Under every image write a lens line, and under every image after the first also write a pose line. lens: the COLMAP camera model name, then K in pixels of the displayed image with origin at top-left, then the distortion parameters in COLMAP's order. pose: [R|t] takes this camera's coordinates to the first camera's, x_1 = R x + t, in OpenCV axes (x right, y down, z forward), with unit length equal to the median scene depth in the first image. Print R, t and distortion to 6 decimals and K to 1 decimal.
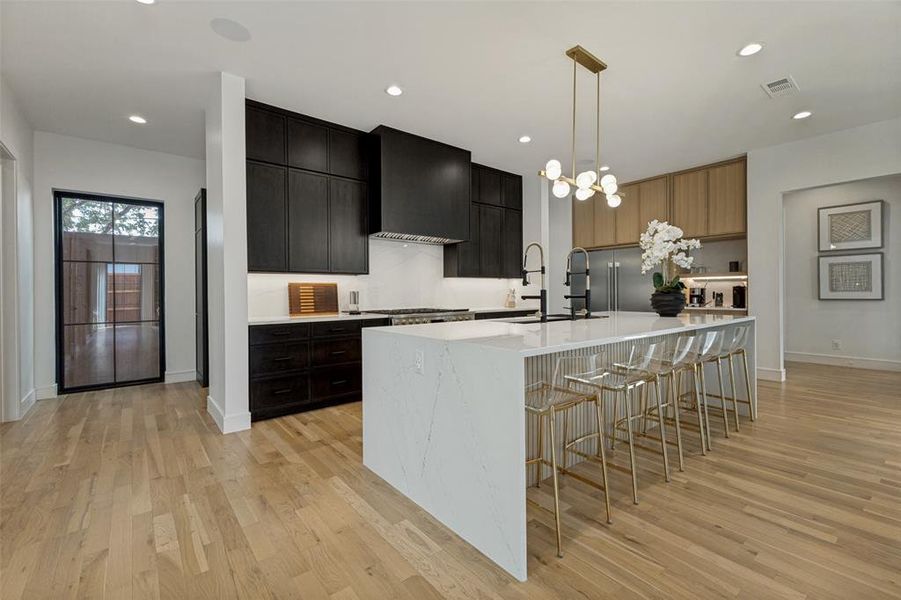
lens RADIAL K [[390.0, 0, 455.6], [0, 390.0, 294.2], [0, 0, 1]] dist [0.003371, 0.000402]
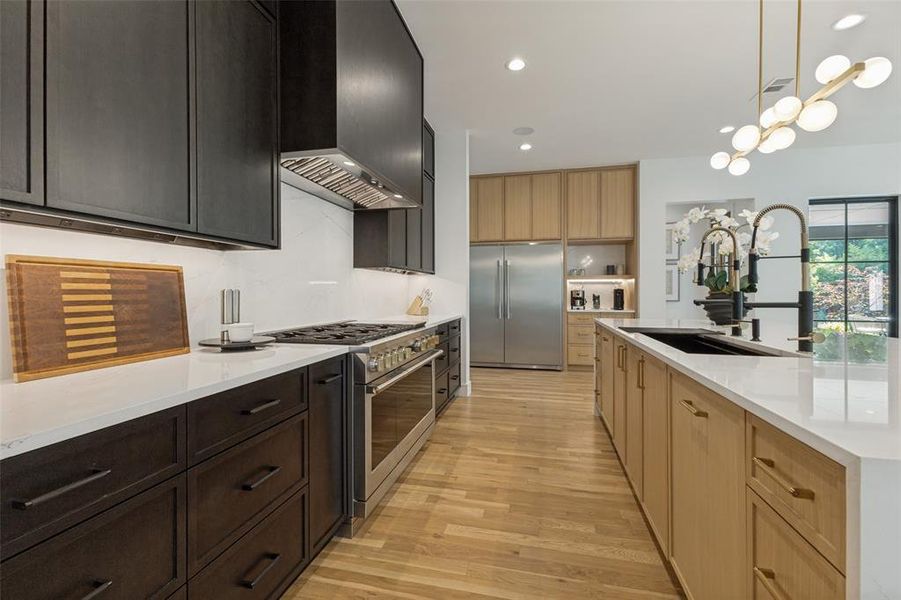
lens RADIAL K [[390.0, 0, 452.0], [0, 390.0, 295.6], [0, 0, 1]] dist [0.003371, 0.000402]
pose [[0.783122, 0.002141, 0.621865, -0.277828], [-0.003196, 0.999995, 0.000582, -0.002246], [-0.621860, -0.002443, 0.783124, 0.469610]]
